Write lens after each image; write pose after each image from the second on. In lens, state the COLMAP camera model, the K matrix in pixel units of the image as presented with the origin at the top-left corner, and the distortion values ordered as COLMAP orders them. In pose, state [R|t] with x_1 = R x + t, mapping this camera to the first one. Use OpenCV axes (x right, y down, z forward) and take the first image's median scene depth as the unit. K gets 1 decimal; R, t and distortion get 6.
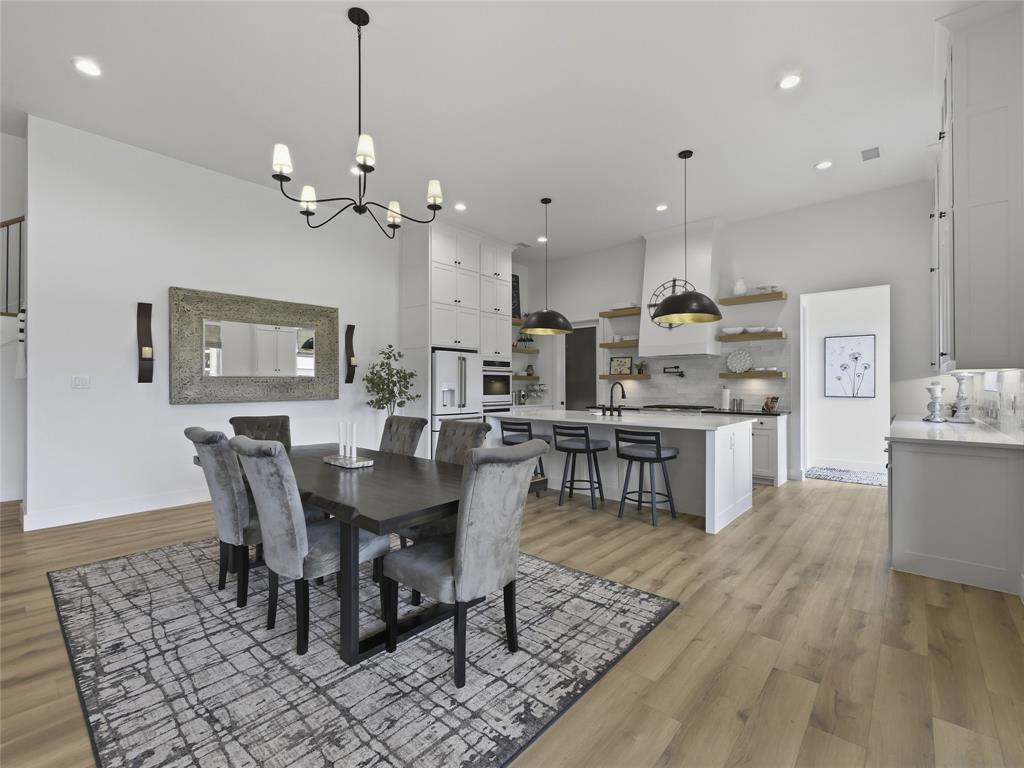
lens RADIAL K [[450.2, 0, 514.1], [0, 450.2, 383.4], [0, 0, 1]] dist [-0.002717, -0.000522]
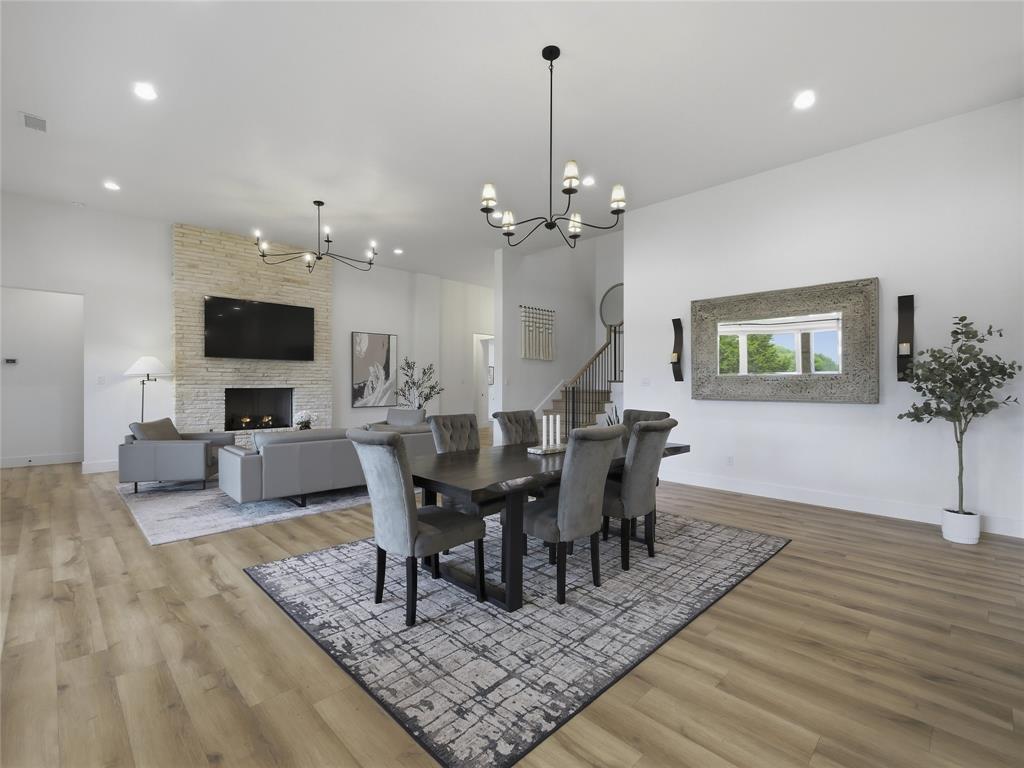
lens RADIAL K [[469.4, 0, 513.9], [0, 469.4, 384.5], [0, 0, 1]] dist [0.001359, -0.001140]
pose [[-0.063818, 0.002691, -0.997958, 0.843440], [-0.001687, 0.999995, 0.002805, 0.007256], [0.997960, 0.001863, -0.063813, 1.000995]]
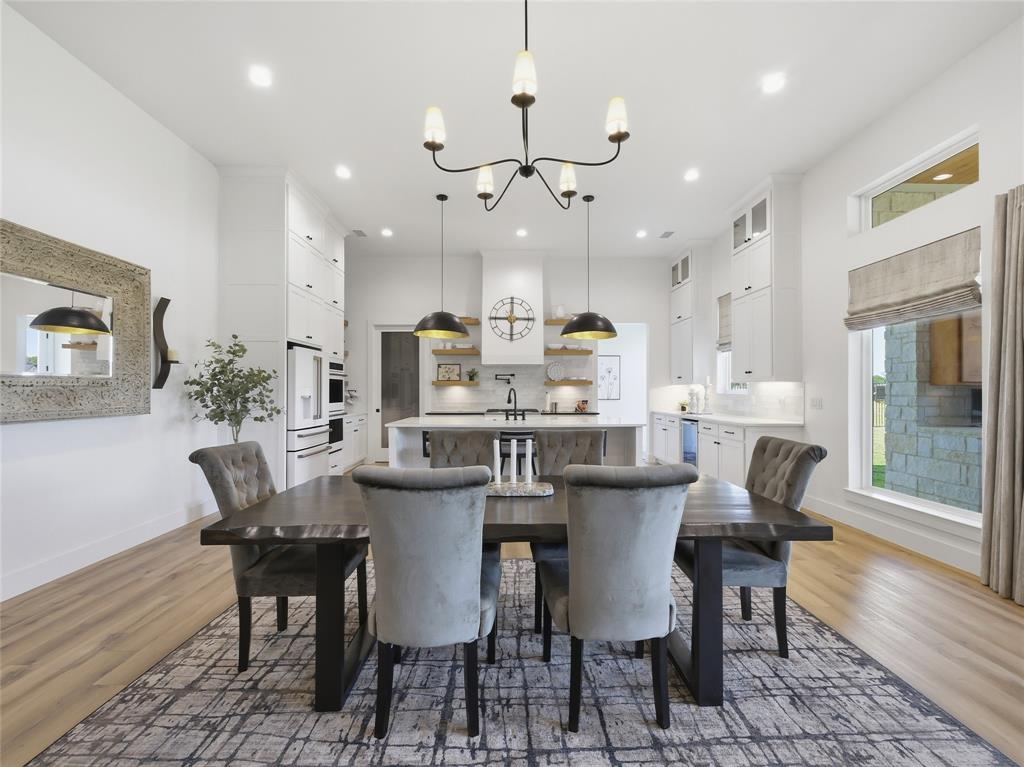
lens RADIAL K [[434.9, 0, 508.5], [0, 434.9, 390.4], [0, 0, 1]] dist [-0.002875, -0.000723]
pose [[0.747267, -0.000049, 0.664524, -0.894141], [-0.001955, 0.999996, 0.002272, -0.000158], [-0.664521, -0.002997, 0.747263, 0.454269]]
